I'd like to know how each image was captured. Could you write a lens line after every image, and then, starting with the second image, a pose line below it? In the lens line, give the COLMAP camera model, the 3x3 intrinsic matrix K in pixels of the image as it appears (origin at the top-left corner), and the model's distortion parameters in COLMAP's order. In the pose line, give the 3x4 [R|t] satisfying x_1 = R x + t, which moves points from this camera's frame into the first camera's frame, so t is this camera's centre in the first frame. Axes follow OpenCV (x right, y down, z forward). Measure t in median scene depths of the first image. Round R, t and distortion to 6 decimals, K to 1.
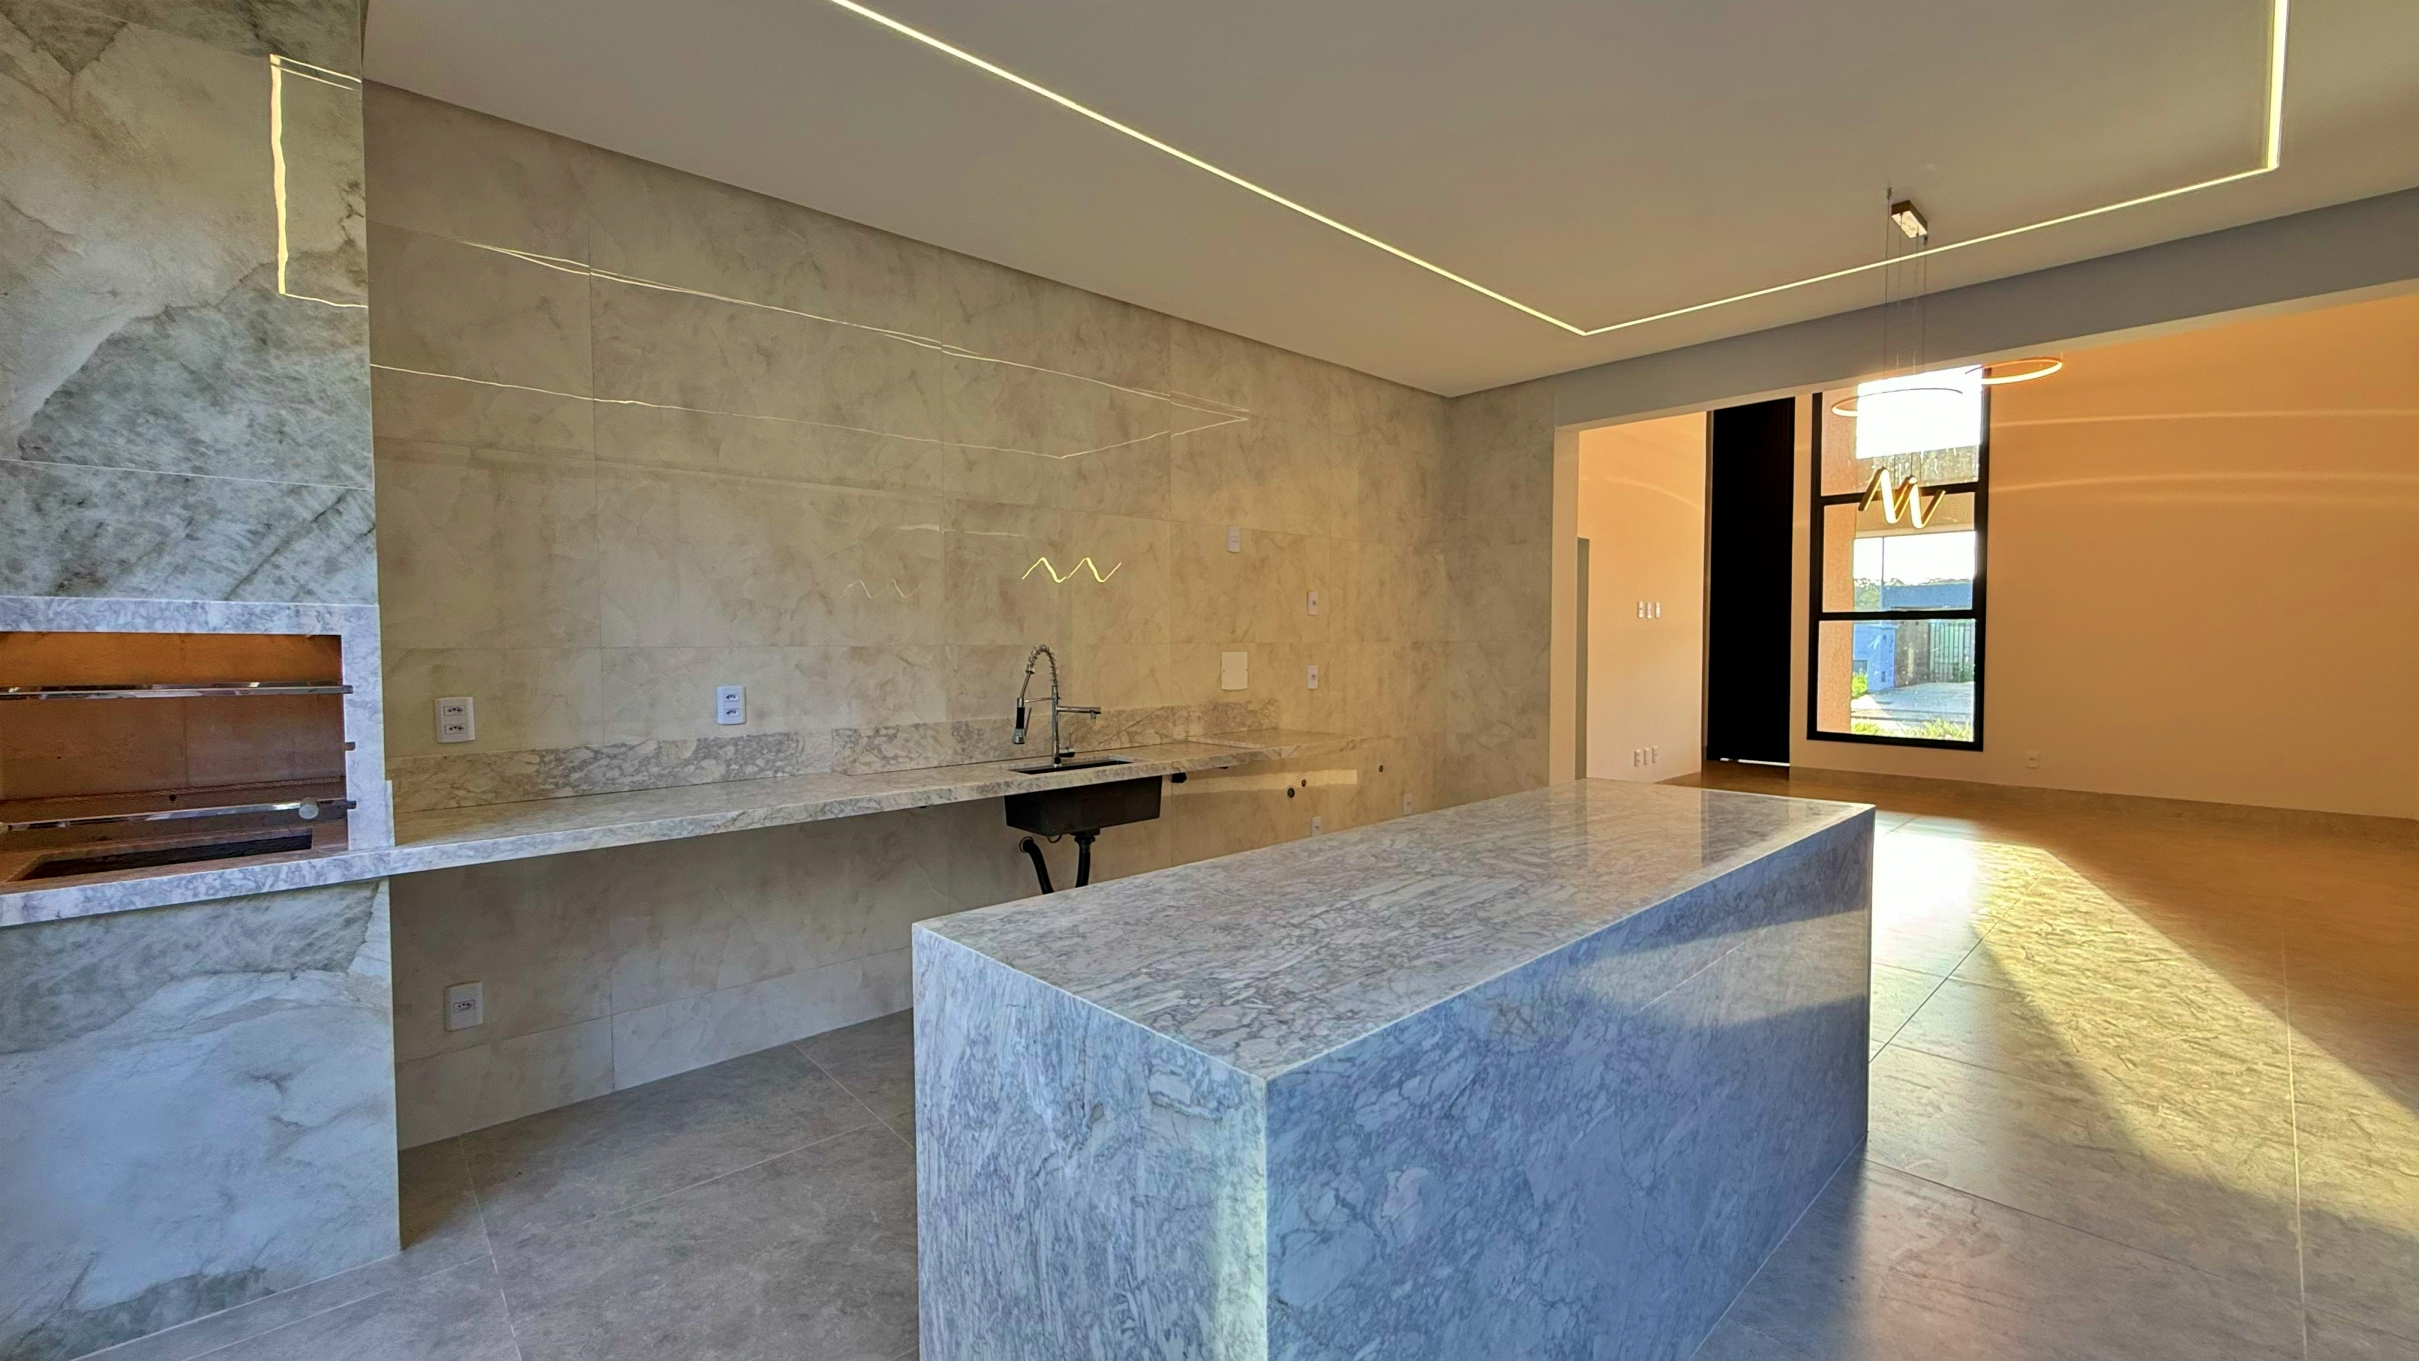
lens RADIAL K [[964.0, 0, 1199.2], [0, 964.0, 677.8], [0, 0, 1]] dist [0.000250, 0.000250]
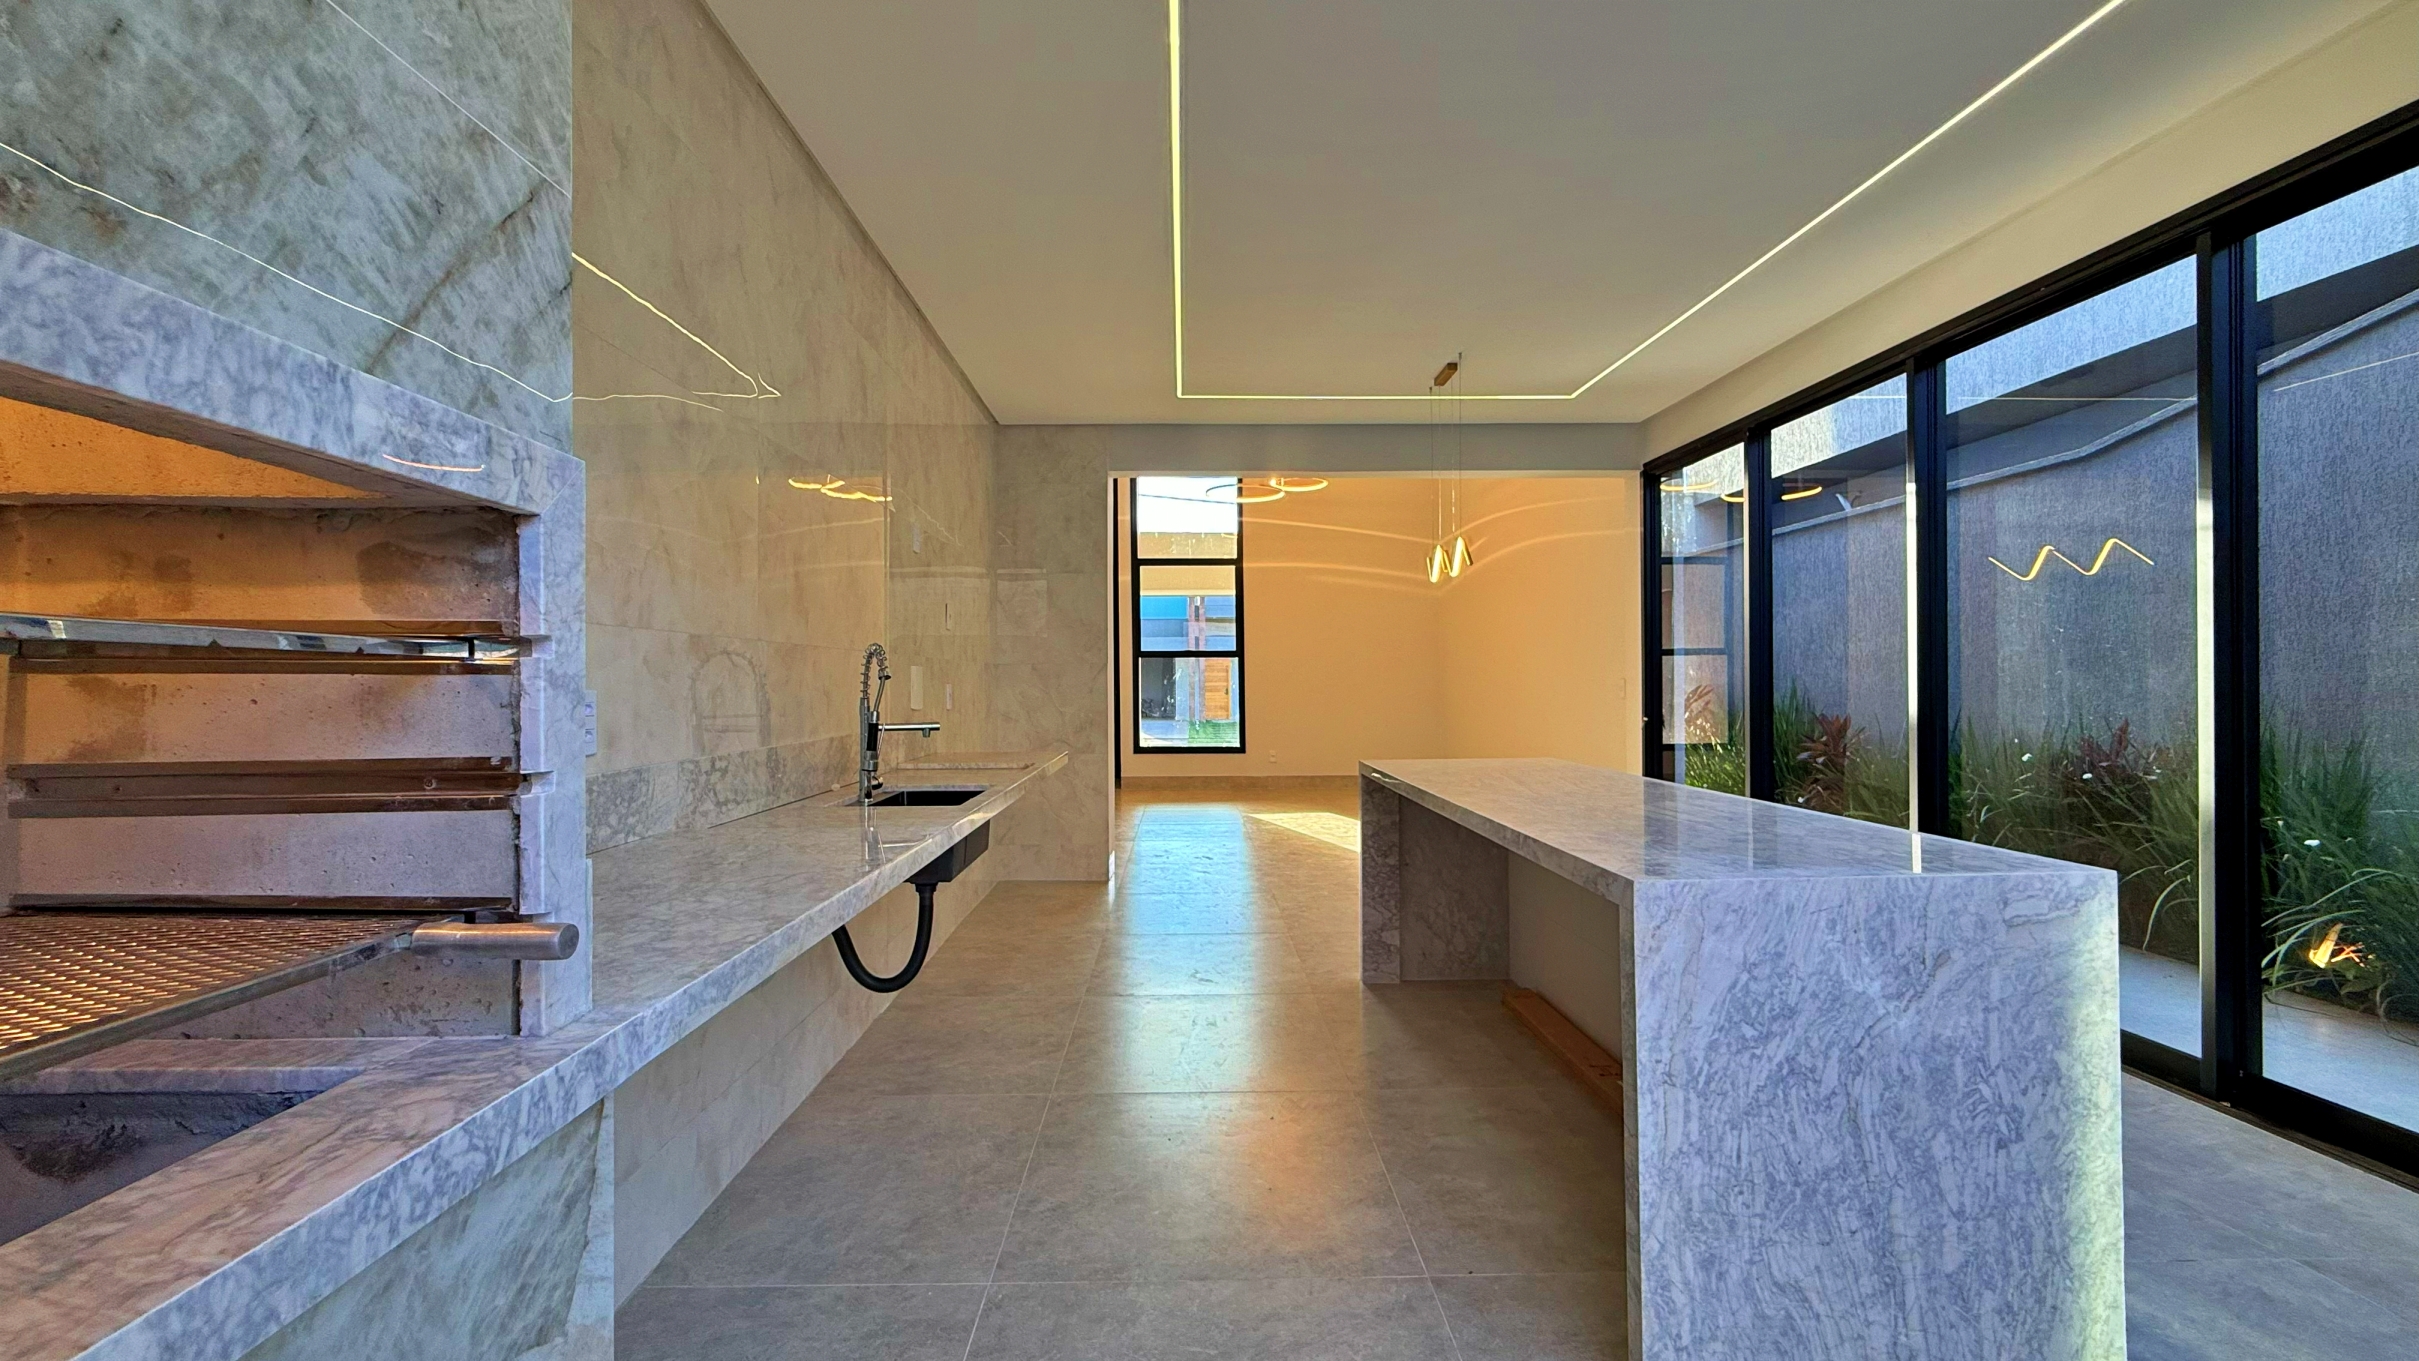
lens RADIAL K [[964.0, 0, 1199.2], [0, 964.0, 677.8], [0, 0, 1]] dist [0.000250, 0.000250]
pose [[0.661914, 0.002573, 0.749575, -1.408919], [0.034435, 0.998834, -0.033836, 0.069745], [-0.748788, 0.048208, 0.661054, 0.713228]]
